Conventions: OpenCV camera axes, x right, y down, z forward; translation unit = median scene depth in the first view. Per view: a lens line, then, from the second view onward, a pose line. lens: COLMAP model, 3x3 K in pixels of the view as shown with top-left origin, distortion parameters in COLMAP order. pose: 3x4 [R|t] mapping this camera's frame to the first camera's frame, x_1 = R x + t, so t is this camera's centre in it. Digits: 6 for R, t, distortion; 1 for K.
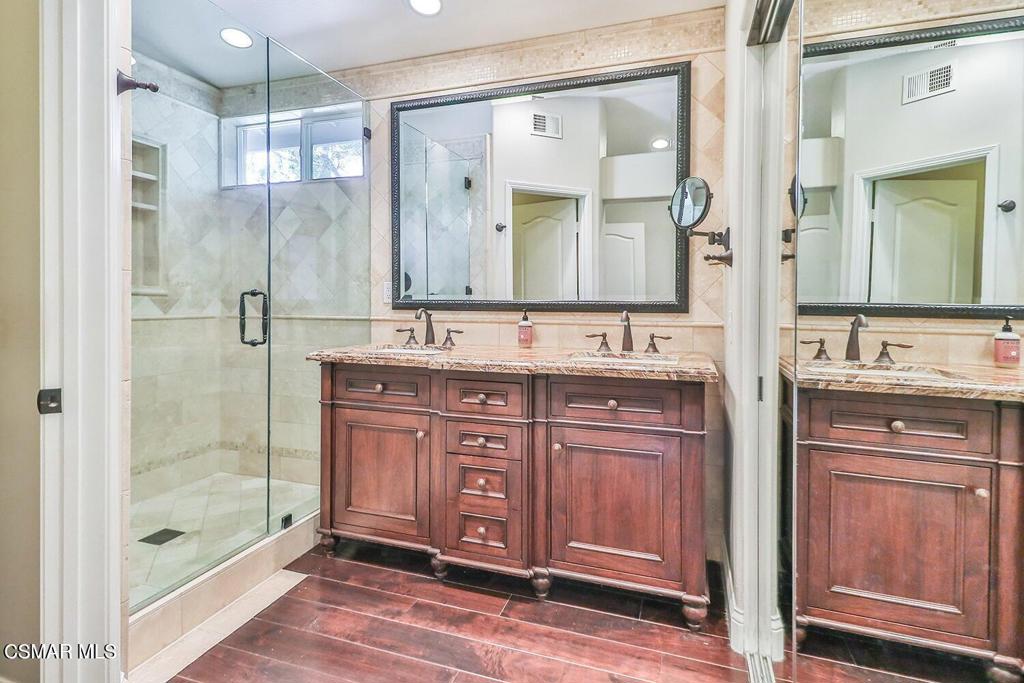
lens RADIAL K [[521.8, 0, 514.8], [0, 521.8, 300.7], [0, 0, 1]] dist [0.007059, 0.000309]
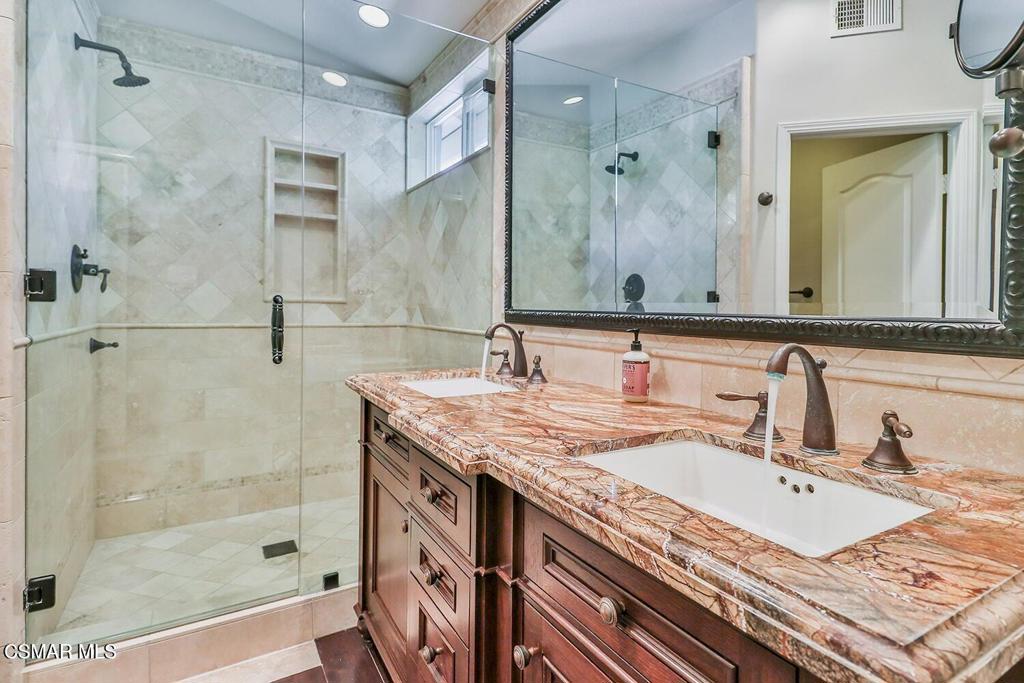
lens RADIAL K [[521.8, 0, 507.5], [0, 521.8, 316.0], [0, 0, 1]] dist [0.007059, 0.000309]
pose [[0.752078, 0.016634, -0.658864, 0.227906], [-0.011463, 0.999860, 0.012158, -0.001295], [0.658974, -0.001591, 0.752164, 0.439157]]
